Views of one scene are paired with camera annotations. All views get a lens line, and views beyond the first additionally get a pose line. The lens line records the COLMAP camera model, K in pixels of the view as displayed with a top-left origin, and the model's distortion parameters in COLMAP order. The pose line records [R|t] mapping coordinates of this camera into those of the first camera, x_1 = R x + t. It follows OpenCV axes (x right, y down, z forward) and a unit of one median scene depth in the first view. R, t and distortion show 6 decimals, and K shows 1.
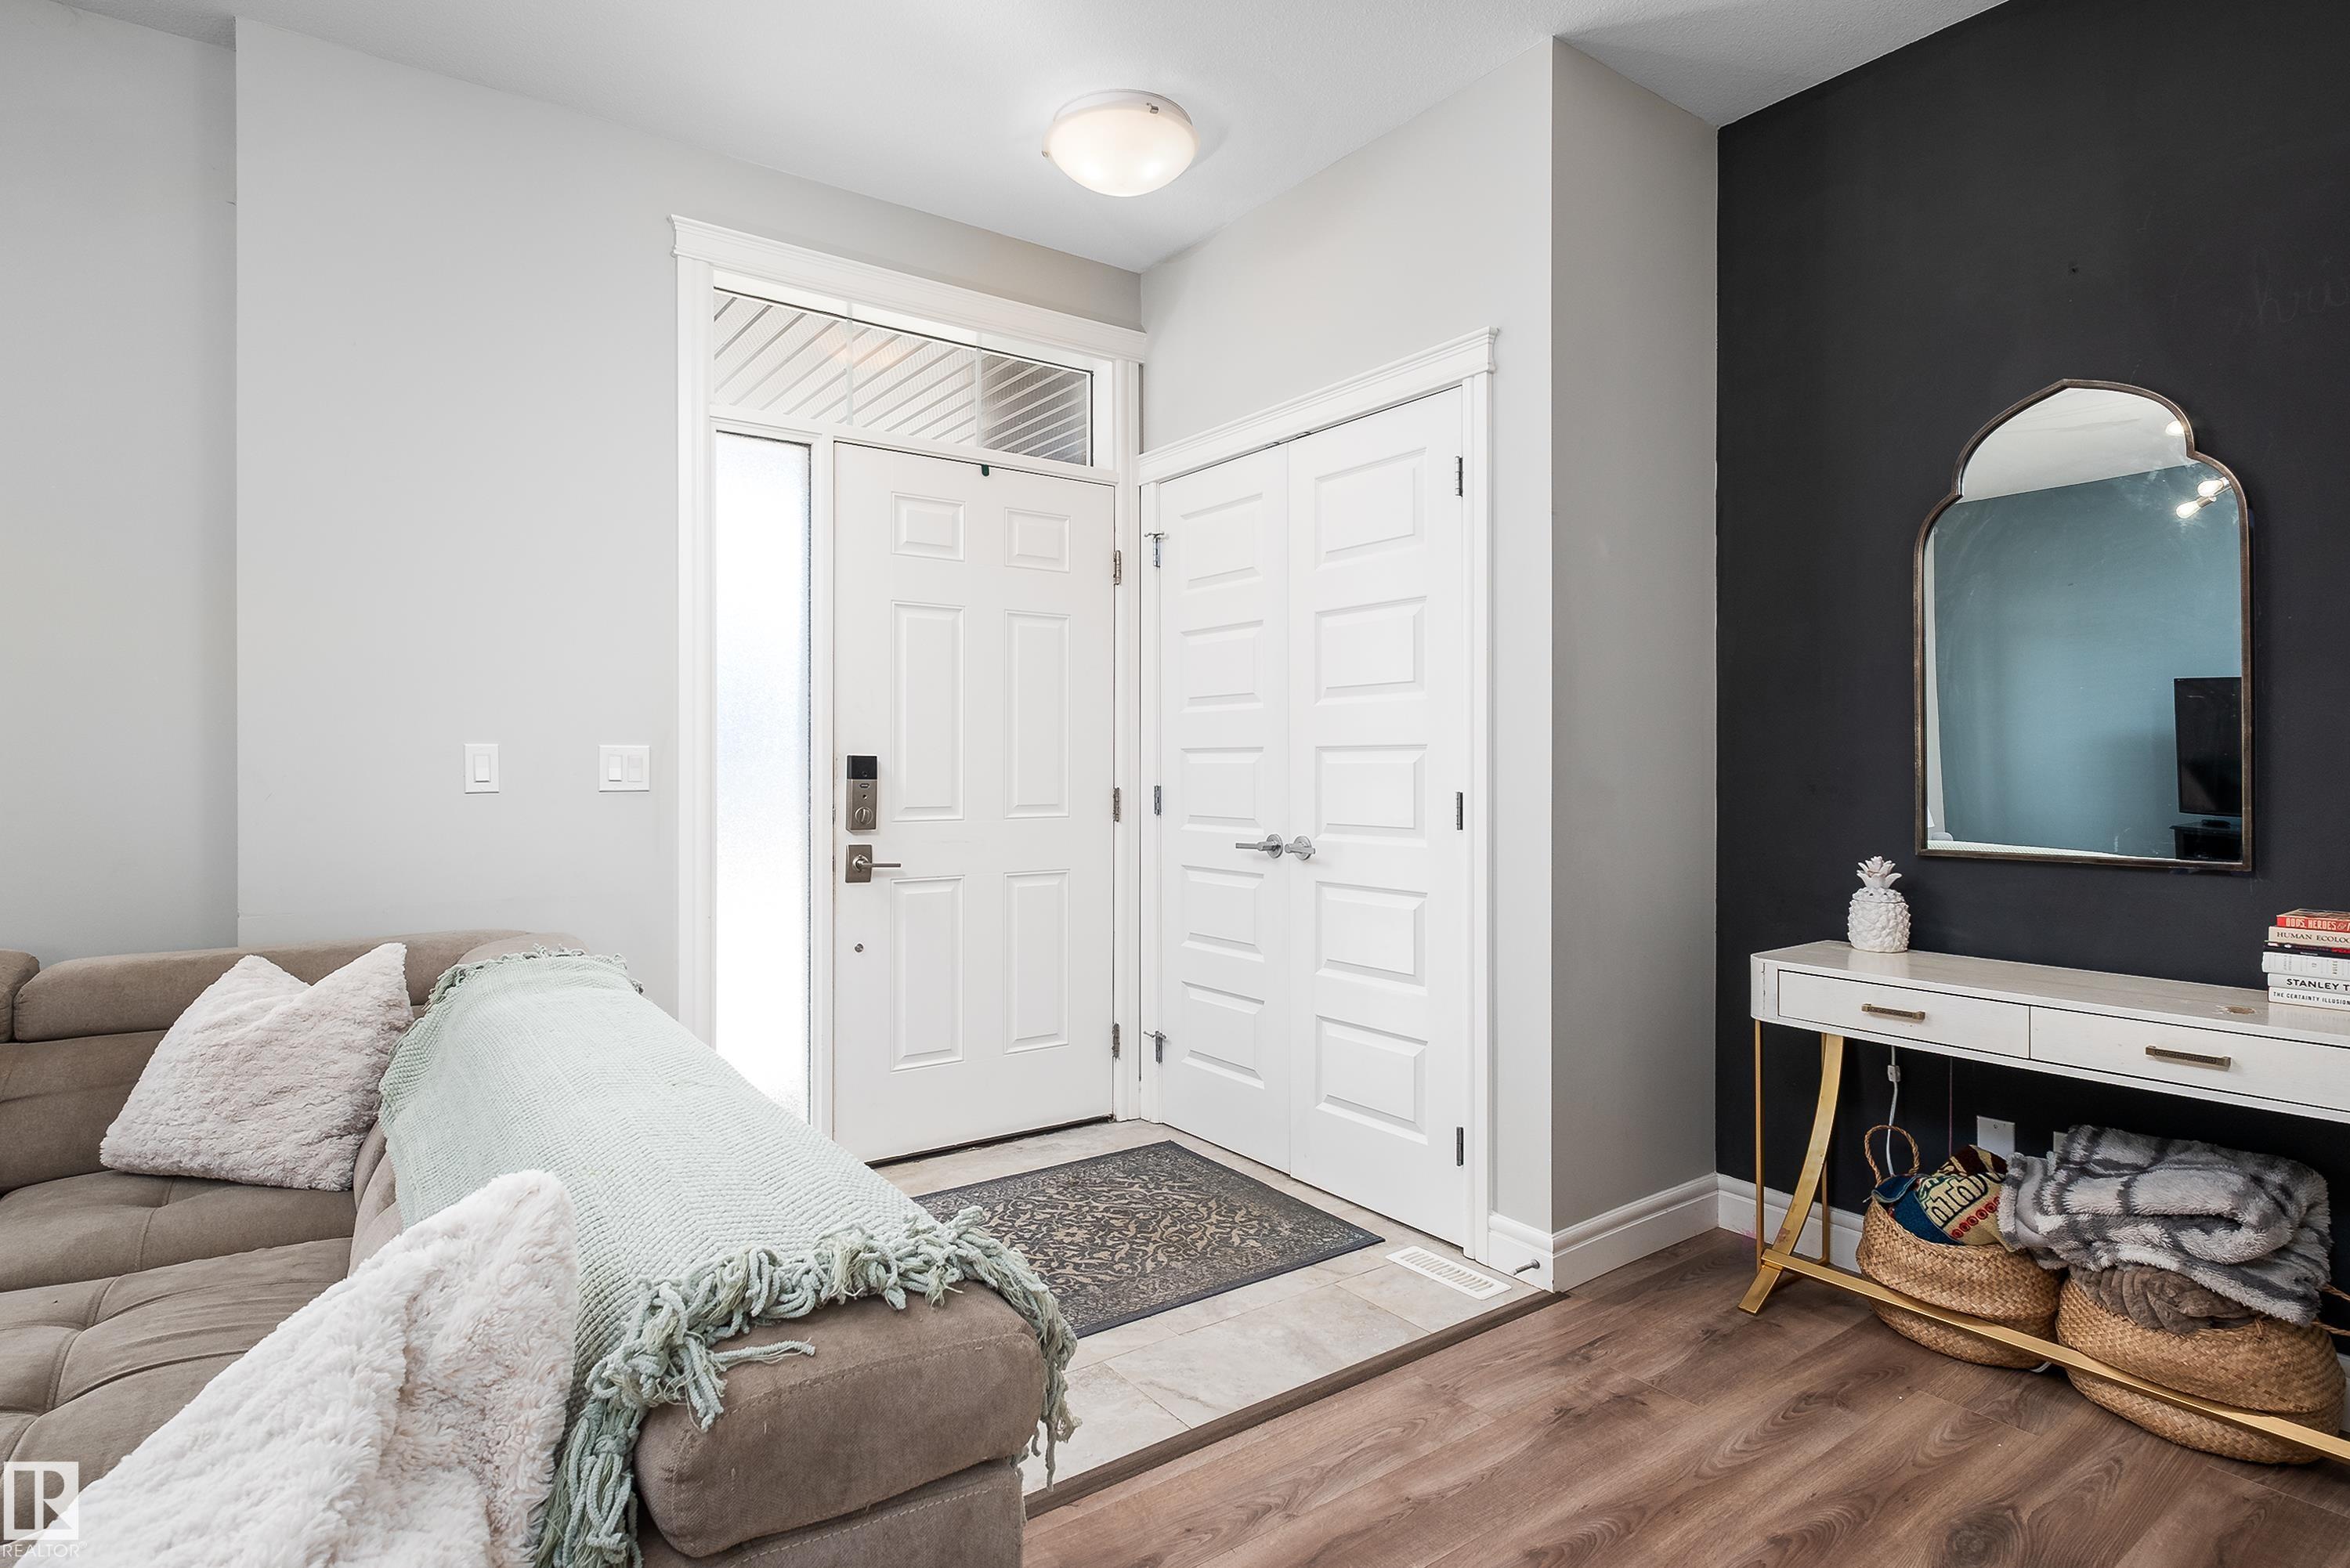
lens RADIAL K [[1210.6, 0, 1173.5], [0, 1210.6, 770.2], [0, 0, 1]] dist [-0.003127, -0.001087]
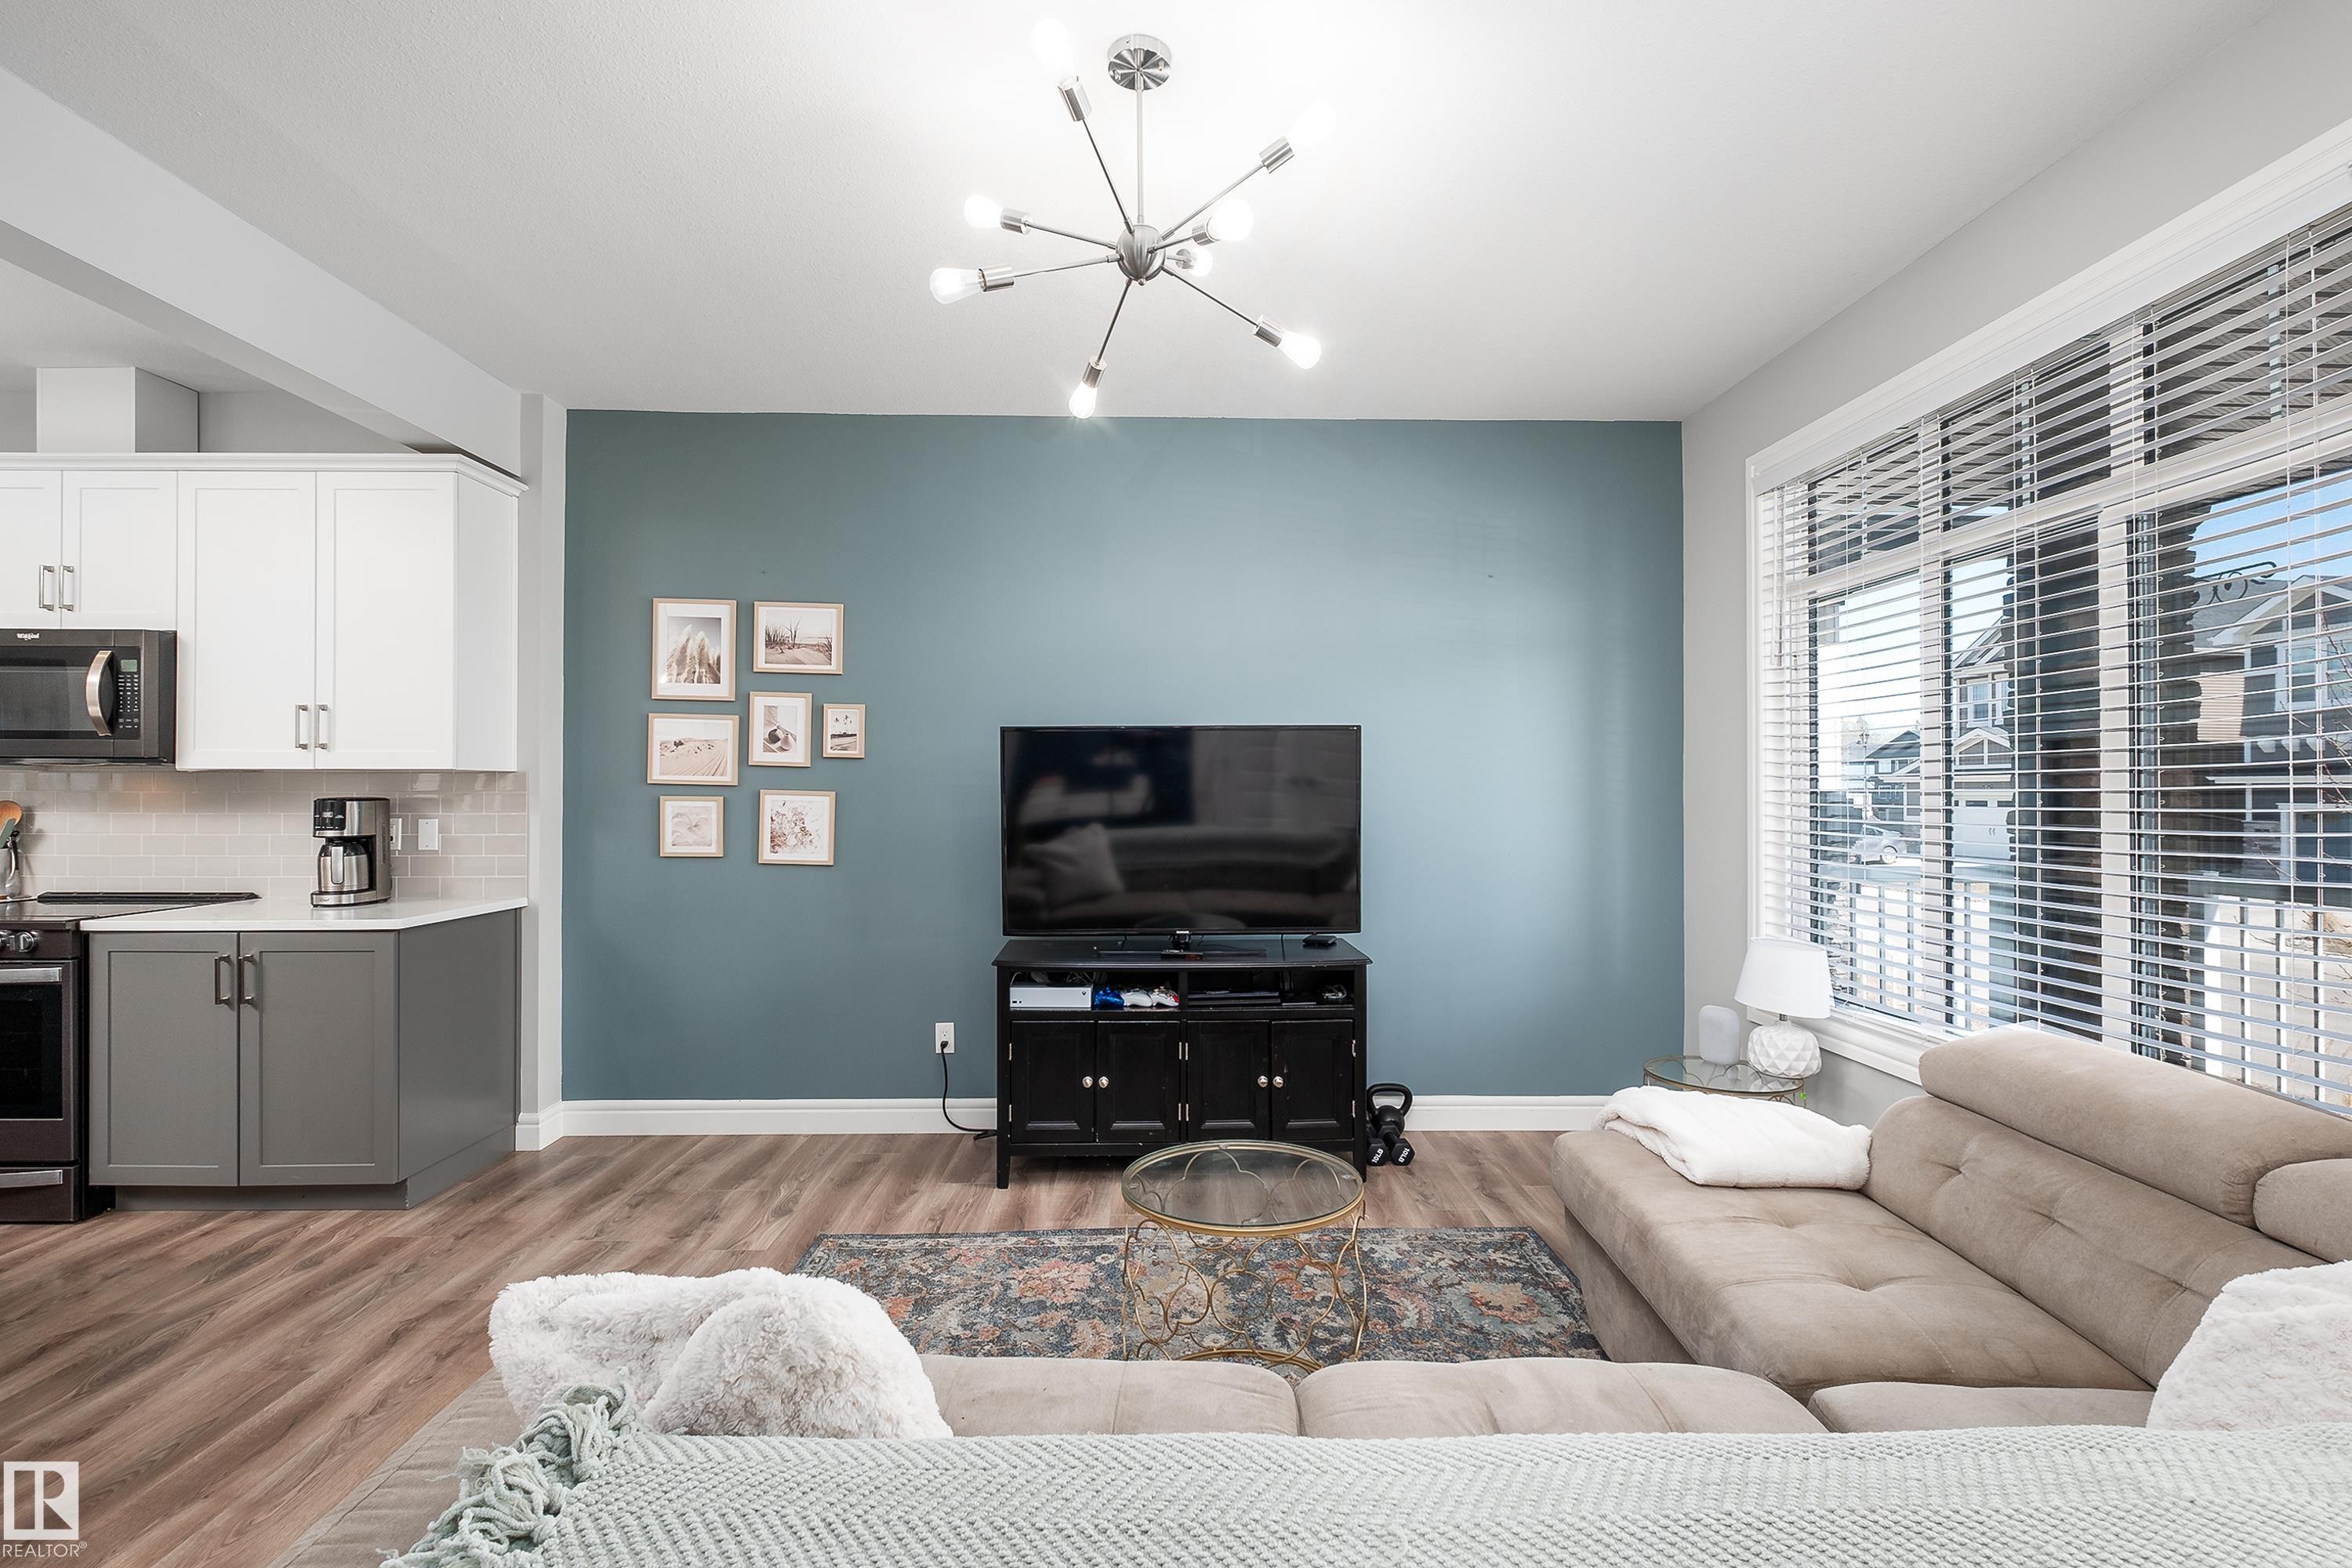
lens RADIAL K [[1058.2, 0, 1176.0], [0, 1058.2, 784.0], [0, 0, 1]] dist [-0.000652, -0.000046]
pose [[-0.574250, -0.010420, -0.818614, 0.041460], [-0.006516, 0.999946, -0.008157, -0.060781], [0.818654, 0.000650, -0.574286, 0.753740]]
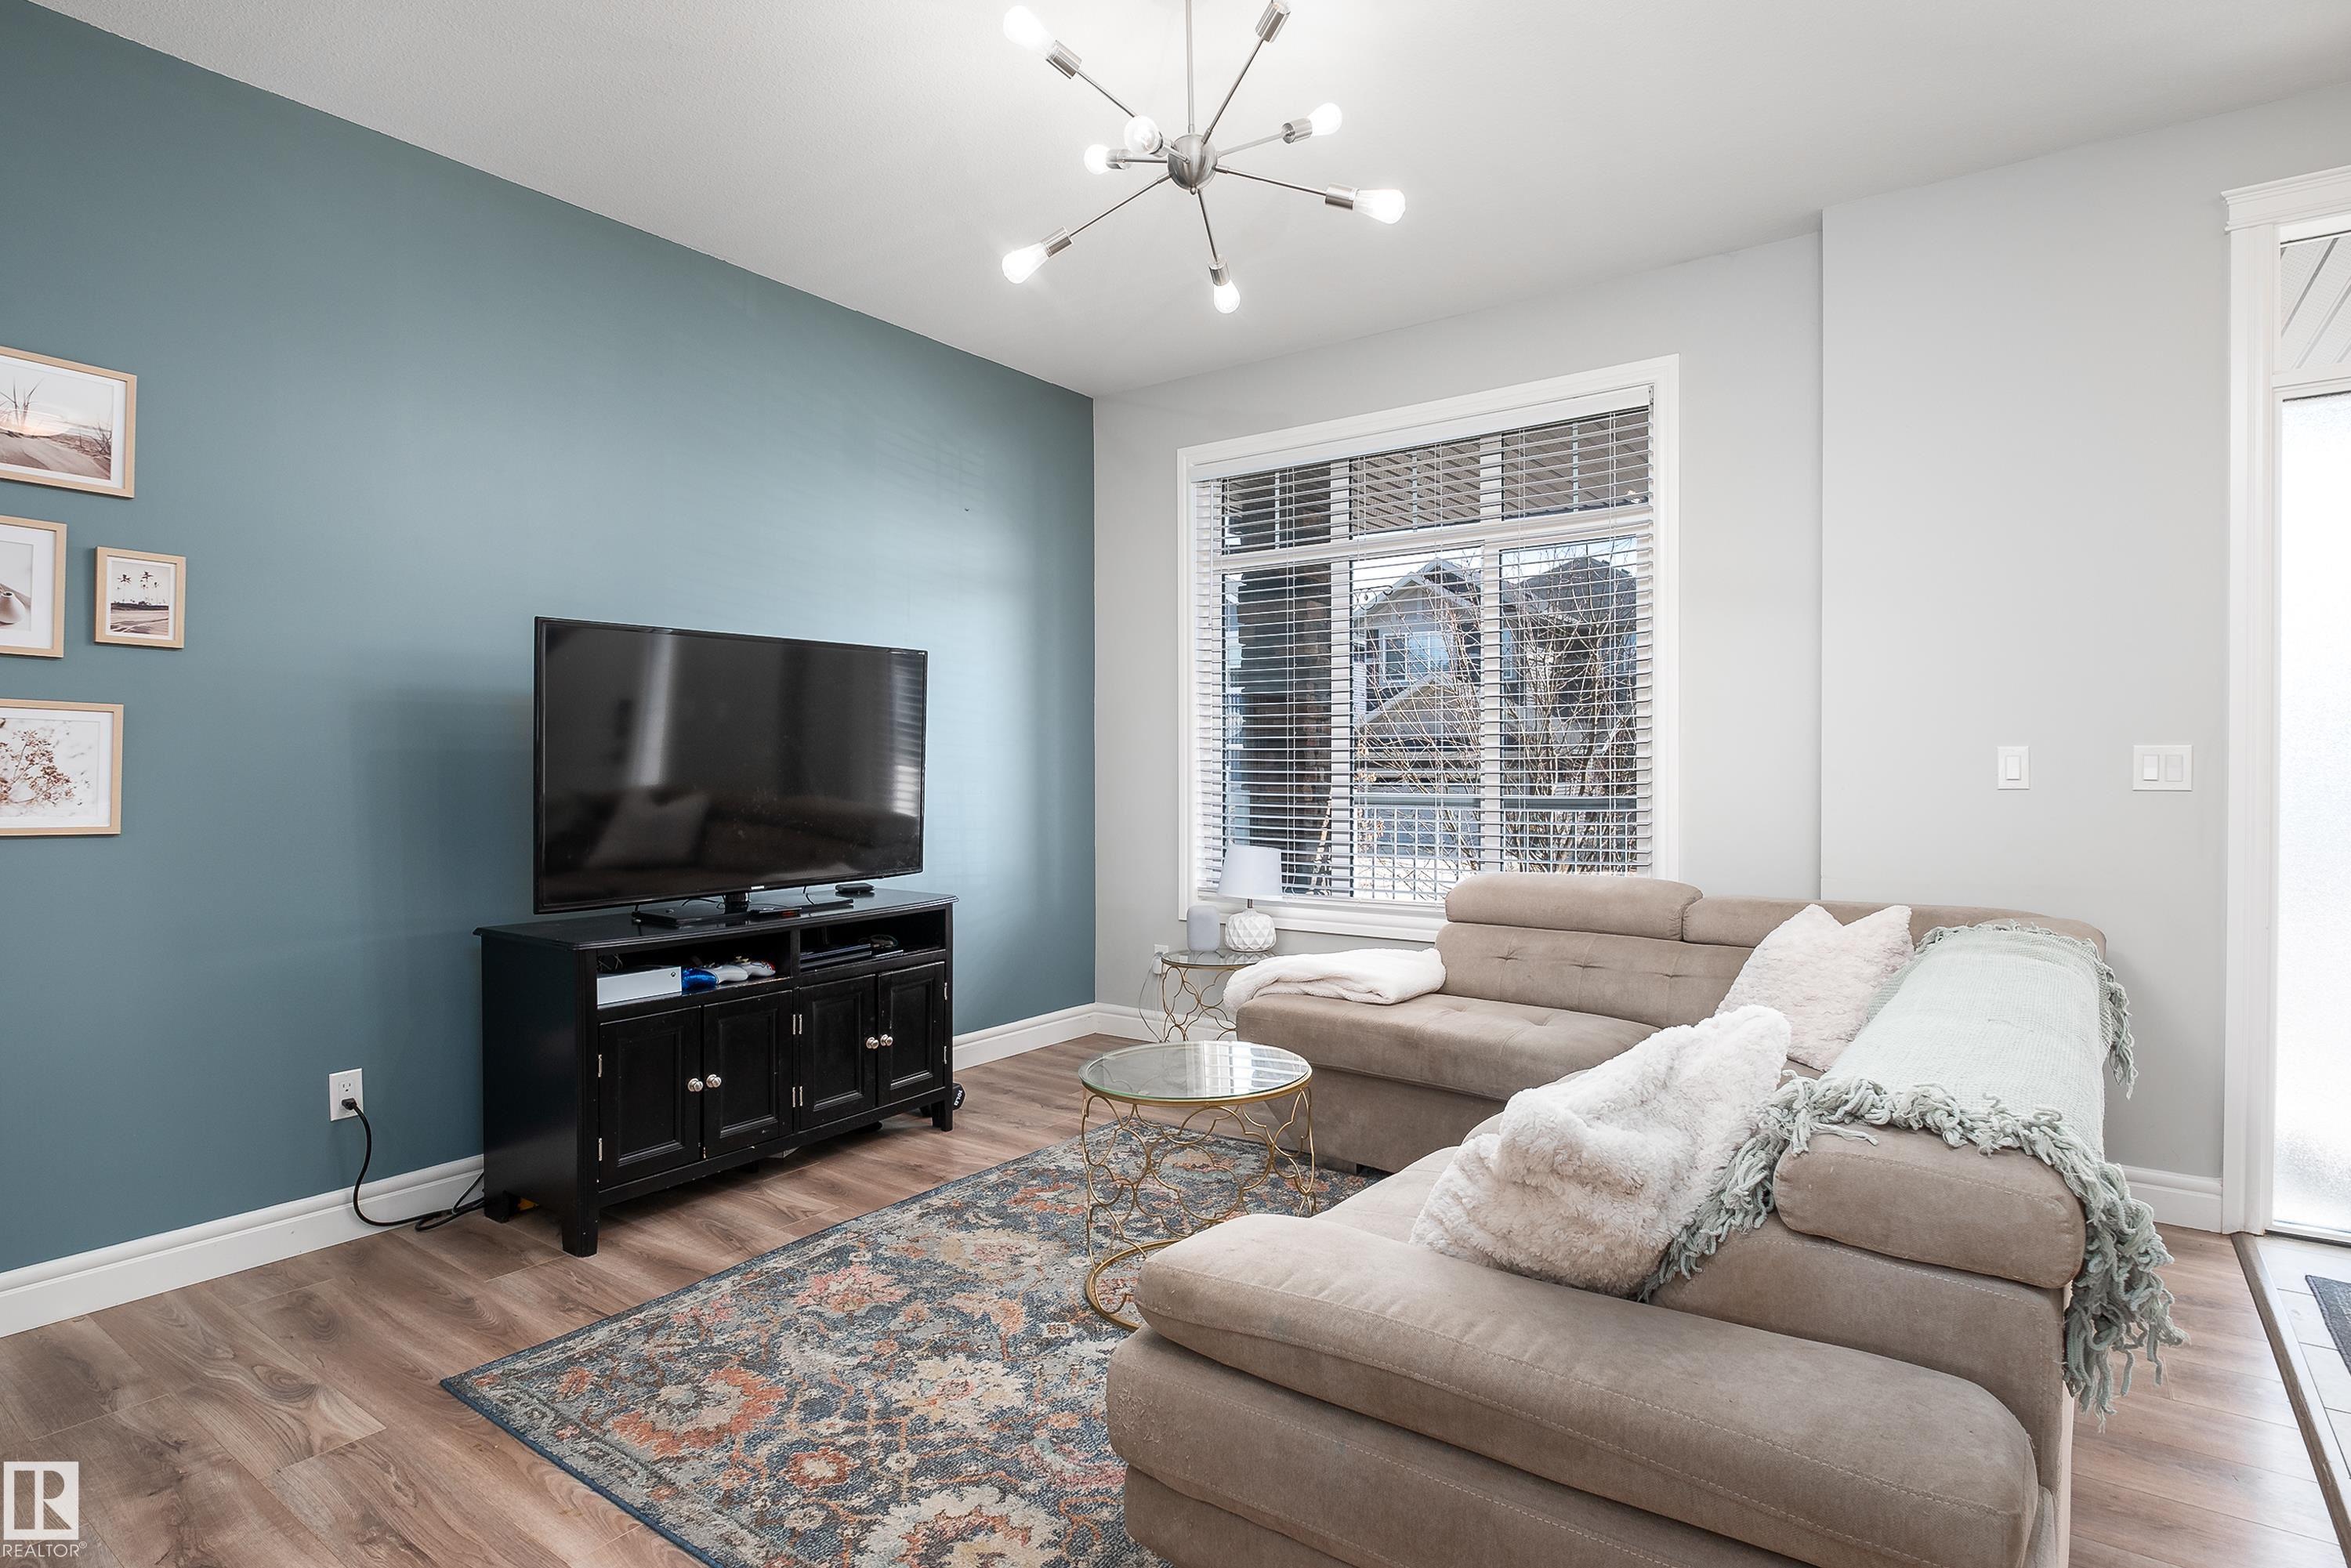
lens RADIAL K [[1228.7, 0, 1175.5], [0, 1228.7, 784.0], [0, 0, 1]] dist [0.002253, -0.013801]
pose [[0.313659, 0.011791, -0.949462, 0.330409], [-0.000981, 0.999926, 0.012093, 0.000722], [0.949535, -0.002862, 0.313648, -0.125738]]
